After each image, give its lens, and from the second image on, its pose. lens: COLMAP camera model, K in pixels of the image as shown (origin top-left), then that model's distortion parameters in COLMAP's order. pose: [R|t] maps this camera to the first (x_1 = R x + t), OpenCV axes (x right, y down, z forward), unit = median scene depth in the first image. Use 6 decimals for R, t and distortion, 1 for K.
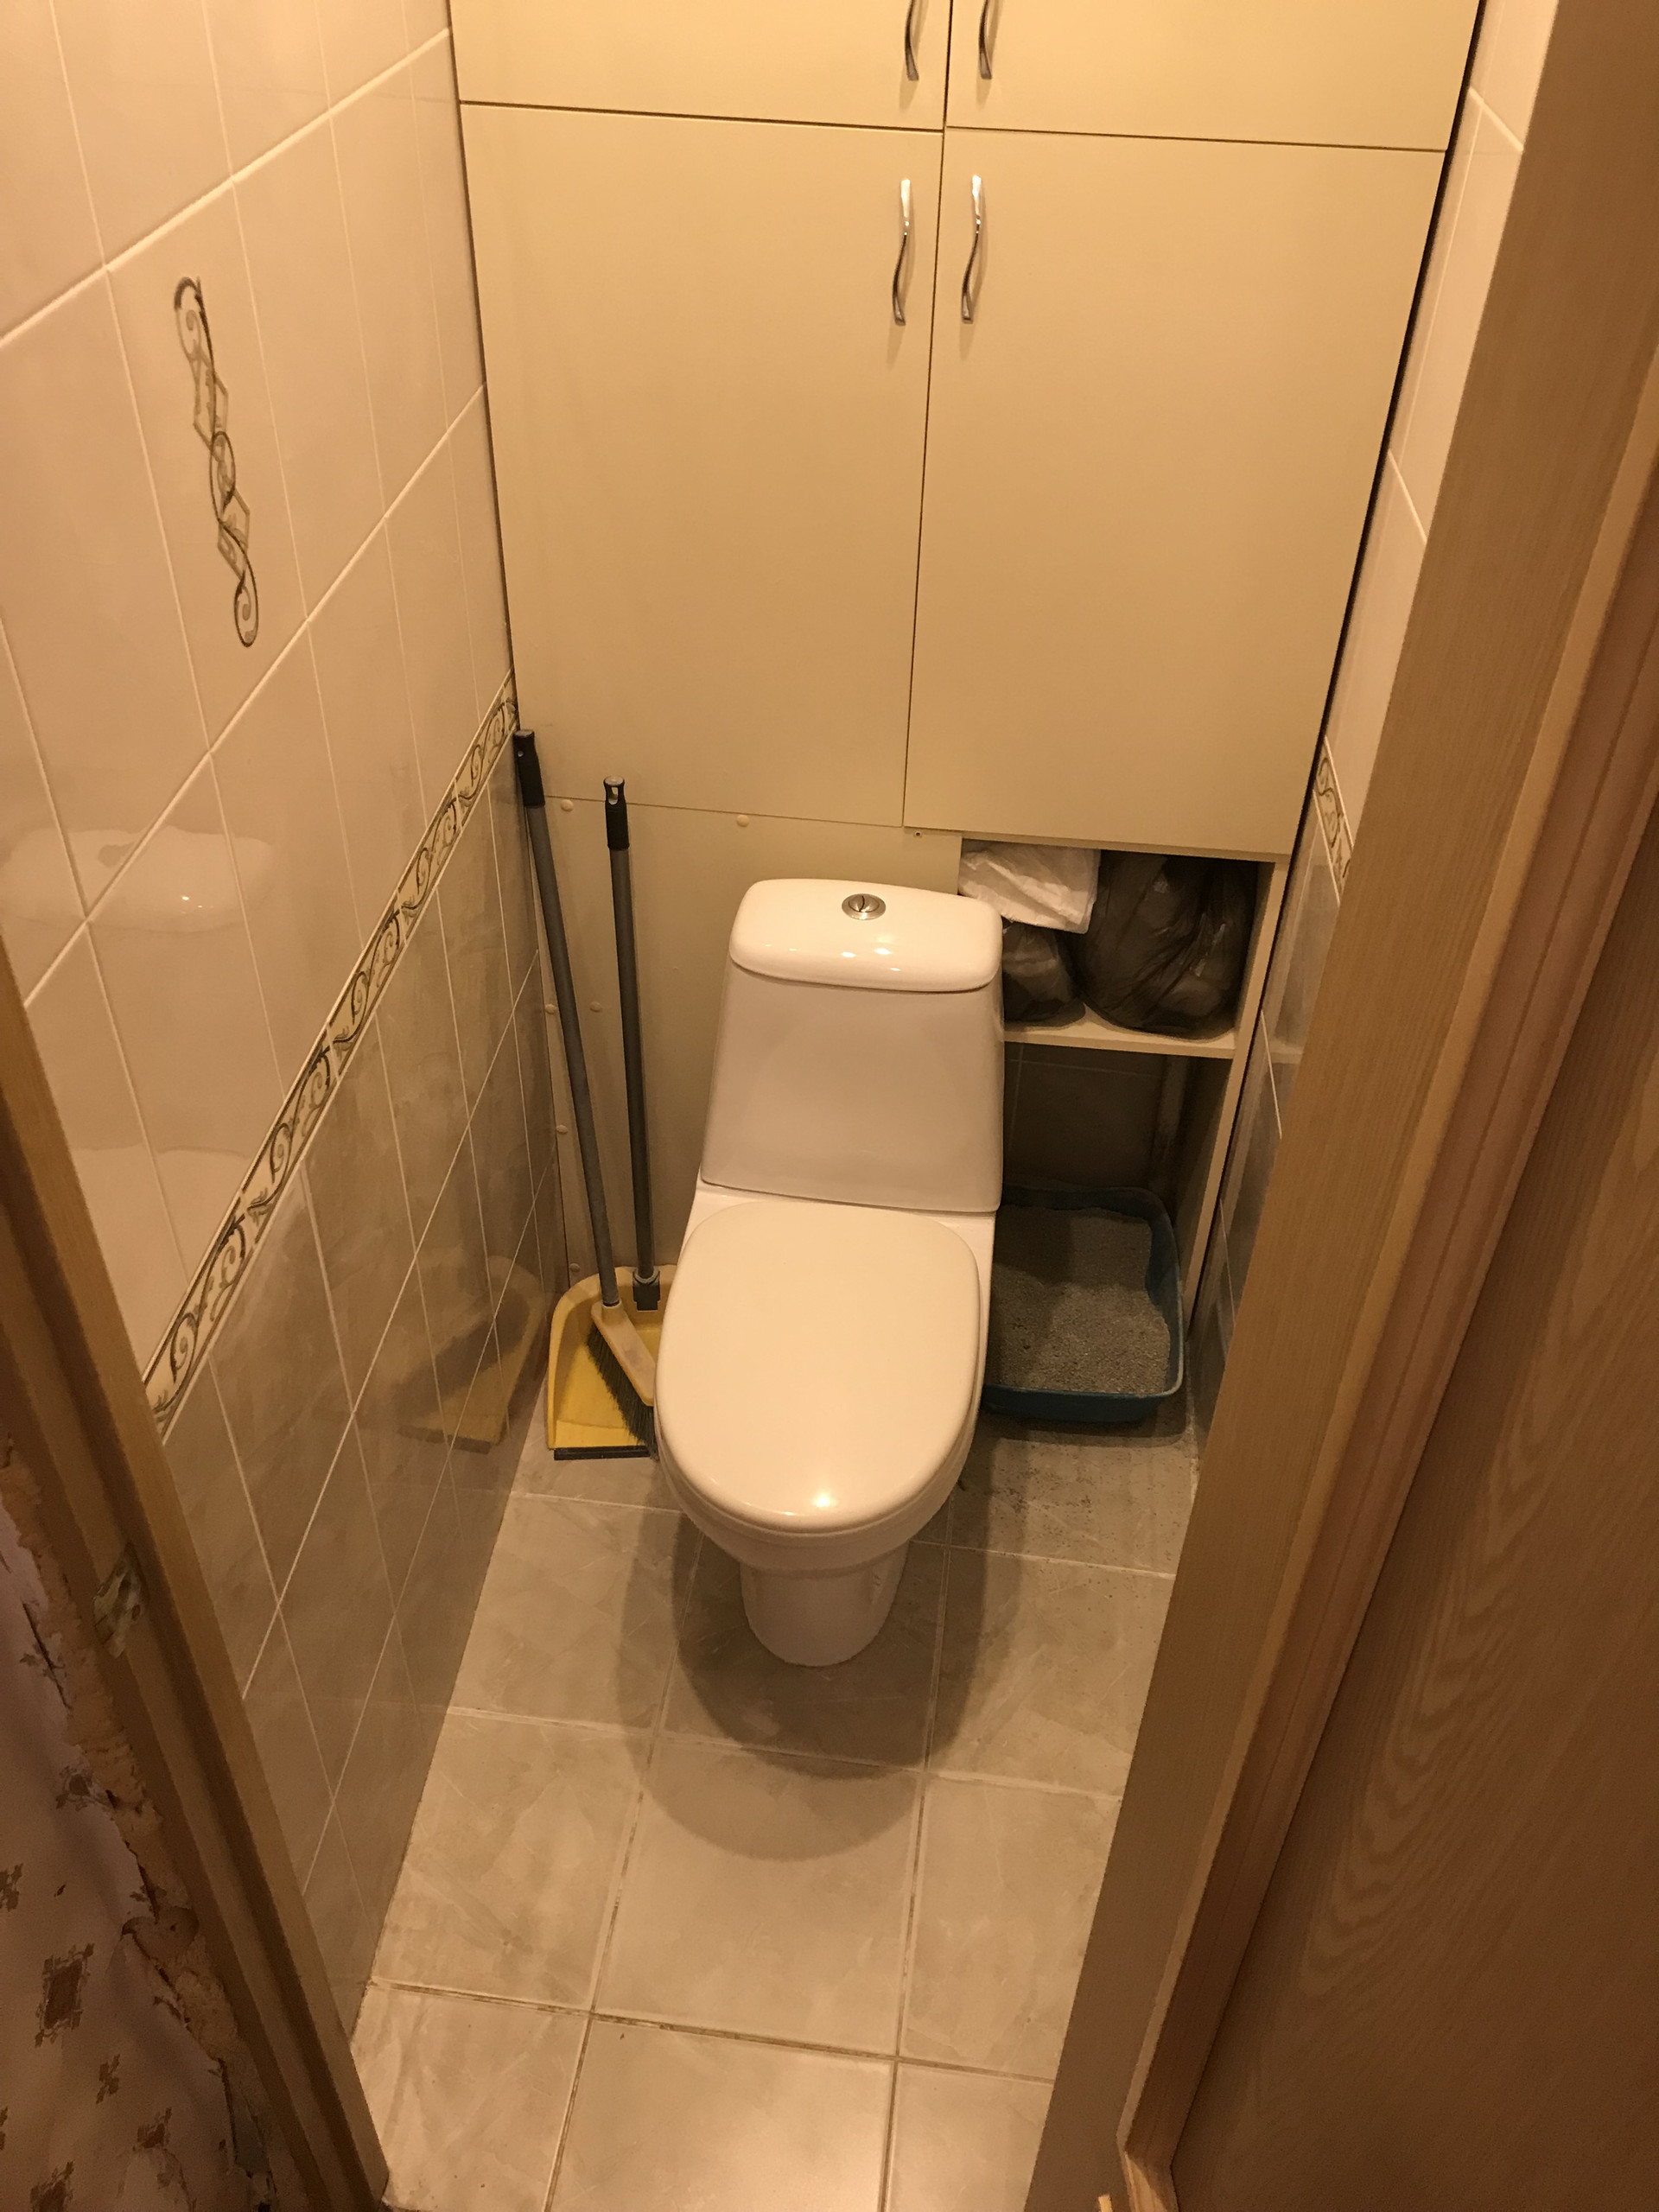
lens RADIAL K [[1828.4, 0, 829.5], [0, 1828.4, 1106.0], [0, 0, 1]] dist [0.046325, -0.064763]
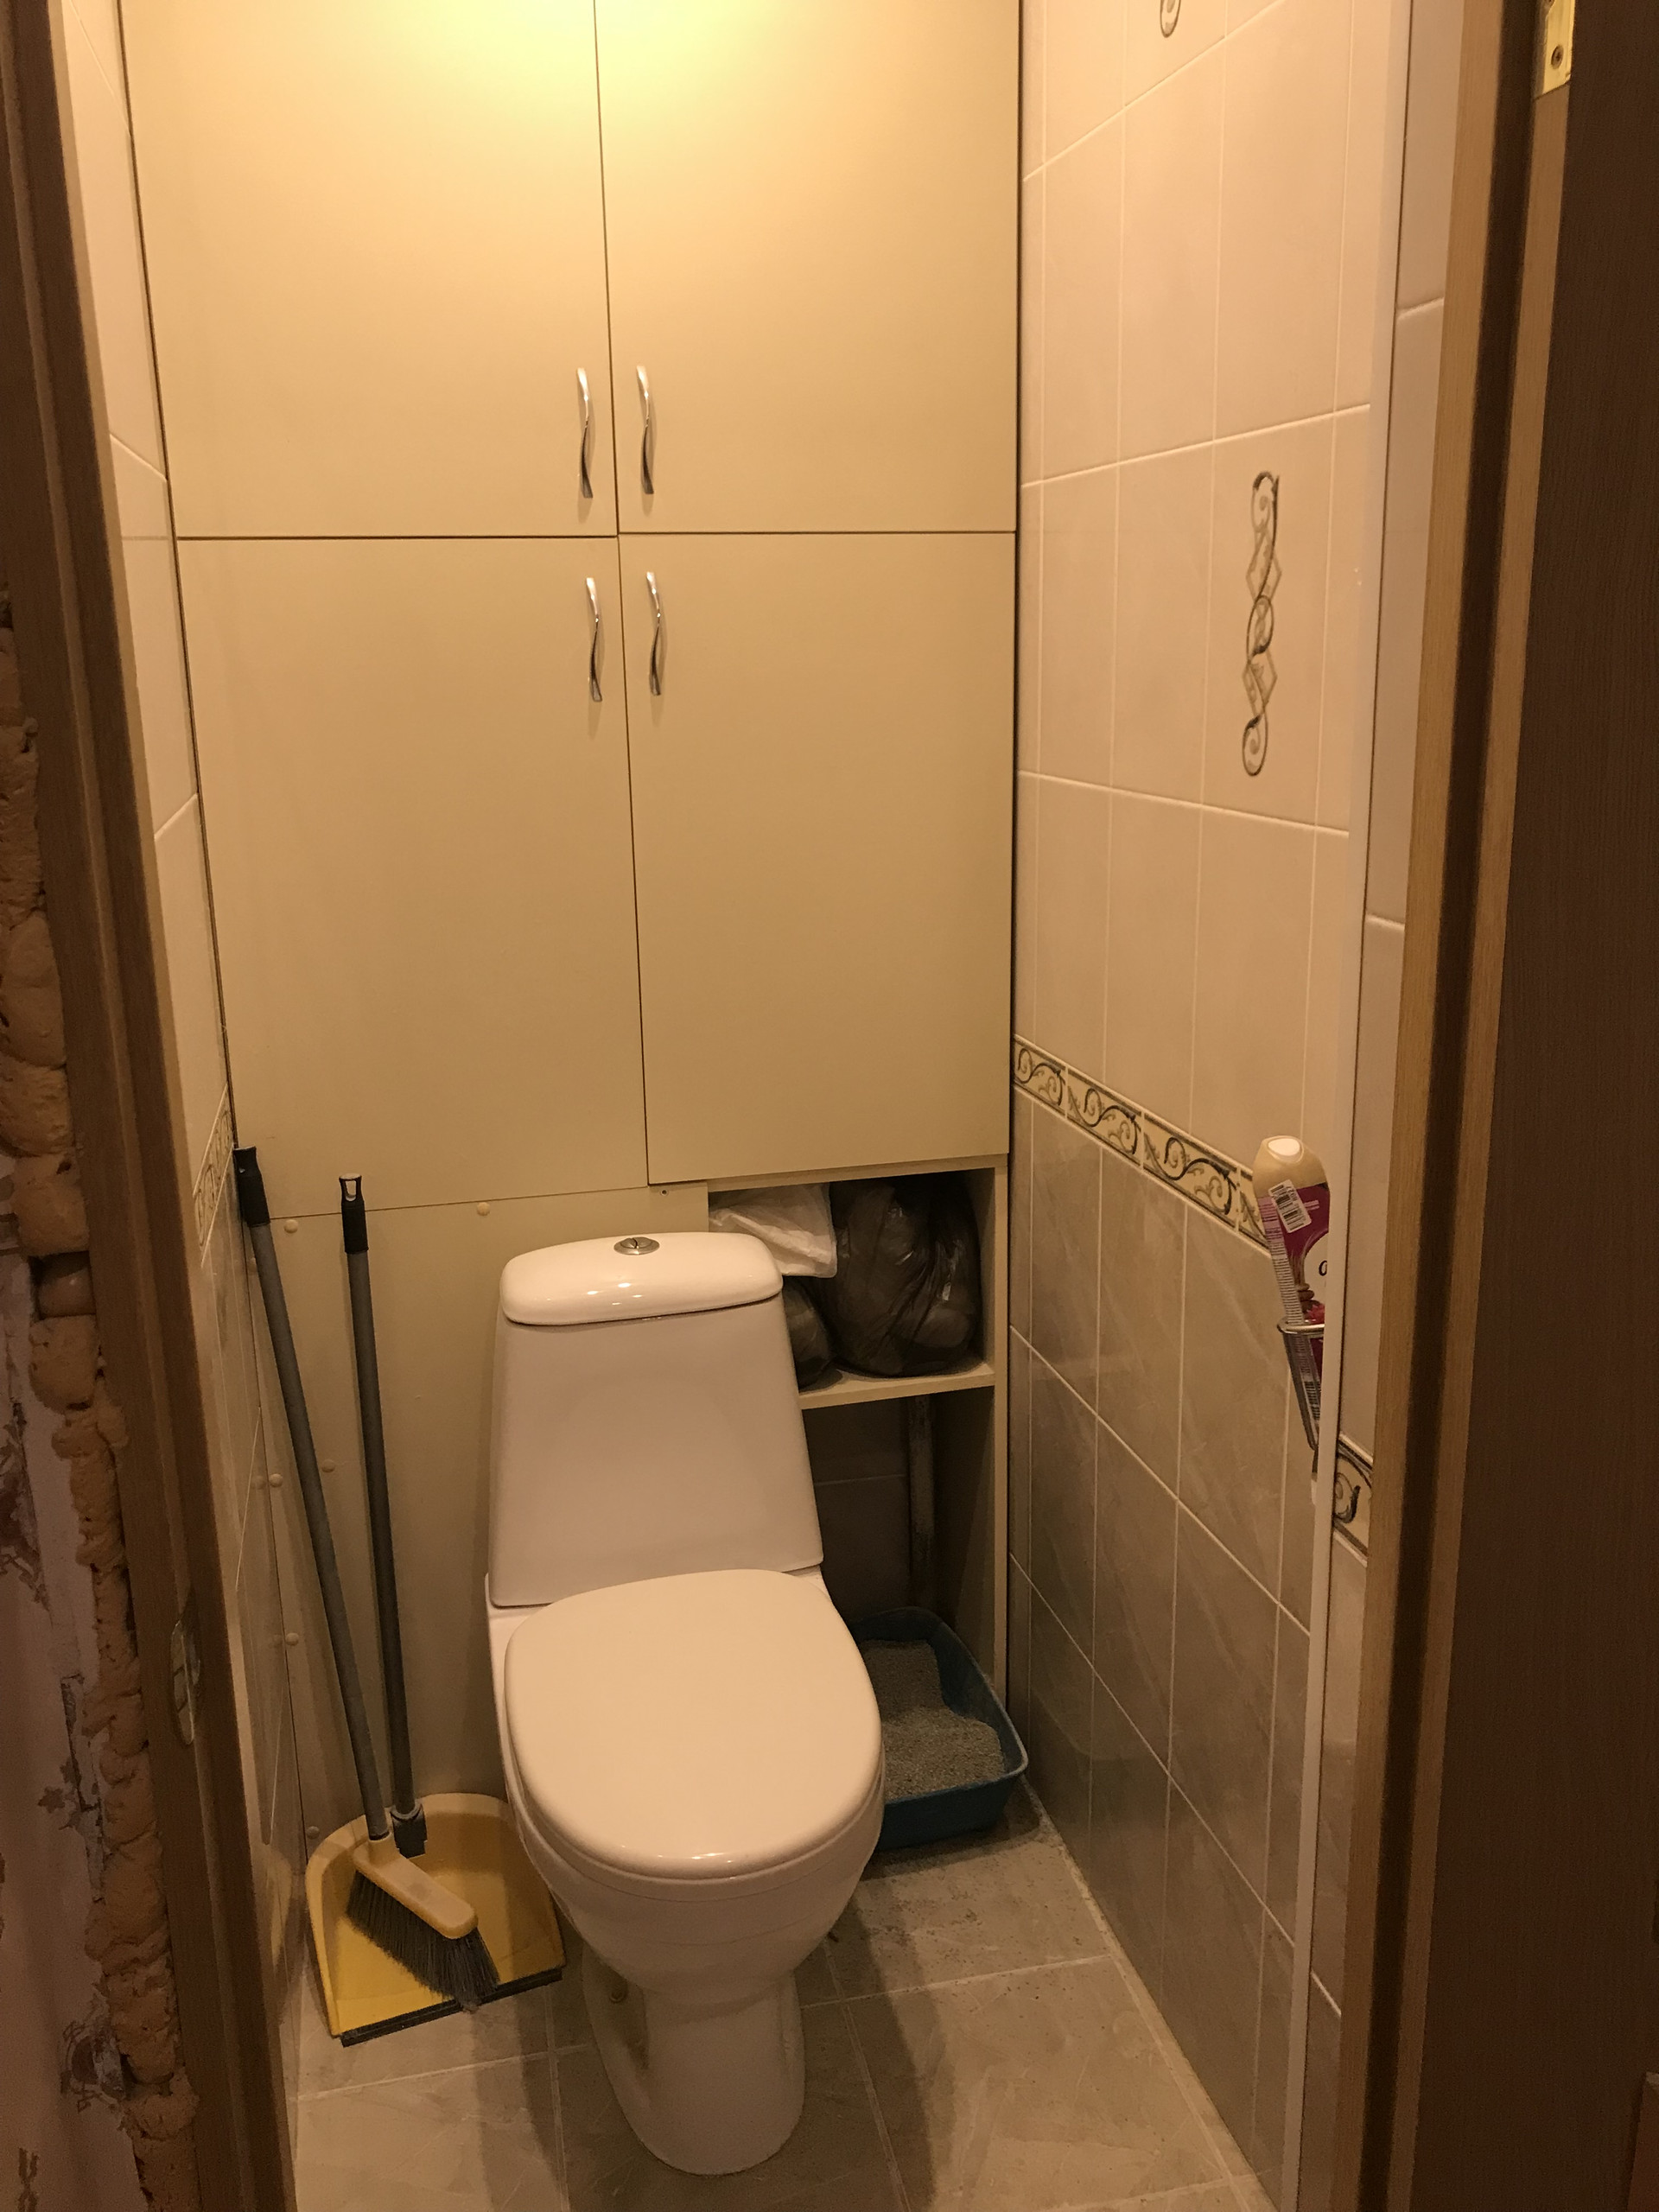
lens RADIAL K [[1855.2, 0, 858.9], [0, 1855.2, 1108.7], [0, 0, 1]] dist [0.063868, -0.082132]
pose [[0.935520, -0.125087, 0.330387, -0.175662], [0.252833, 0.890245, -0.378867, 0.216206], [-0.246734, 0.437970, 0.864468, 0.067110]]
